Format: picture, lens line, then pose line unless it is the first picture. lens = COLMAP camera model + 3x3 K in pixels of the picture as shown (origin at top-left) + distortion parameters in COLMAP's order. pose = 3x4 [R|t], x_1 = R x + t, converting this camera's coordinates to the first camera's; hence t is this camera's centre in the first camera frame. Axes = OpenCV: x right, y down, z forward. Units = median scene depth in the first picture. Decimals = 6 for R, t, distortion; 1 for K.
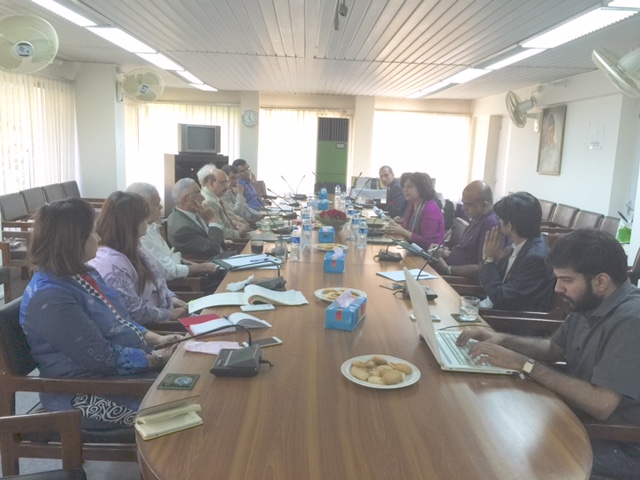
lens RADIAL K [[542.5, 0, 320.0], [0, 542.5, 240.0], [0, 0, 1]] dist [0.073378, -0.096915]
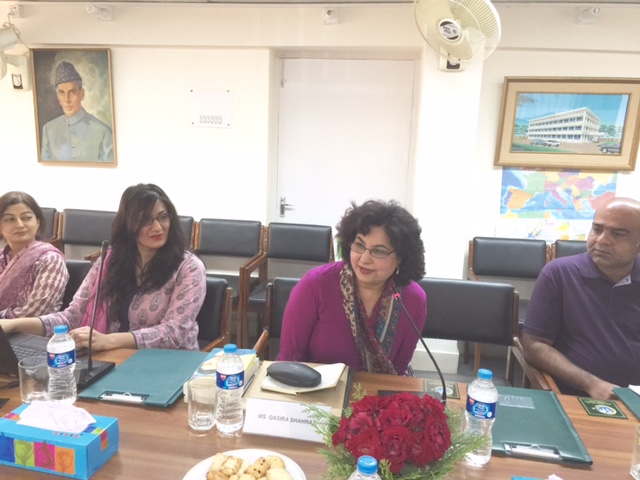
lens RADIAL K [[542.5, 0, 320.0], [0, 542.5, 240.0], [0, 0, 1]] dist [0.073378, -0.096915]
pose [[0.175381, -0.197043, 0.964581, -0.172784], [0.138876, 0.974921, 0.173904, -0.150273], [-0.974656, 0.103458, 0.198347, 0.880975]]
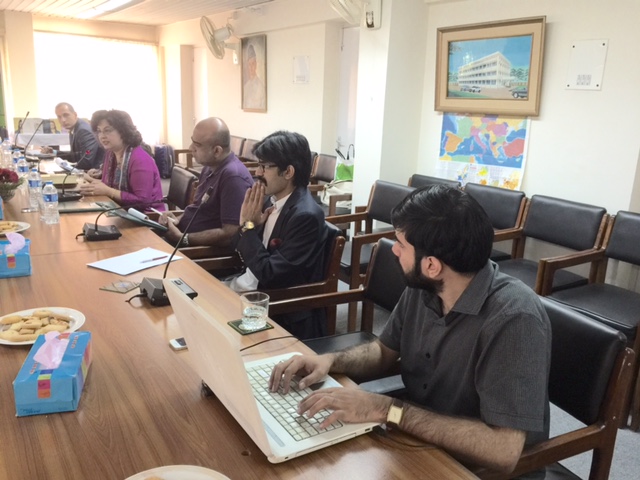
lens RADIAL K [[542.5, 0, 320.0], [0, 542.5, 240.0], [0, 0, 1]] dist [0.073378, -0.096915]
pose [[0.847223, -0.140392, 0.512351, 0.004167], [0.084858, 0.987829, 0.130360, -0.020265], [-0.524417, -0.066967, 0.848824, 0.186617]]
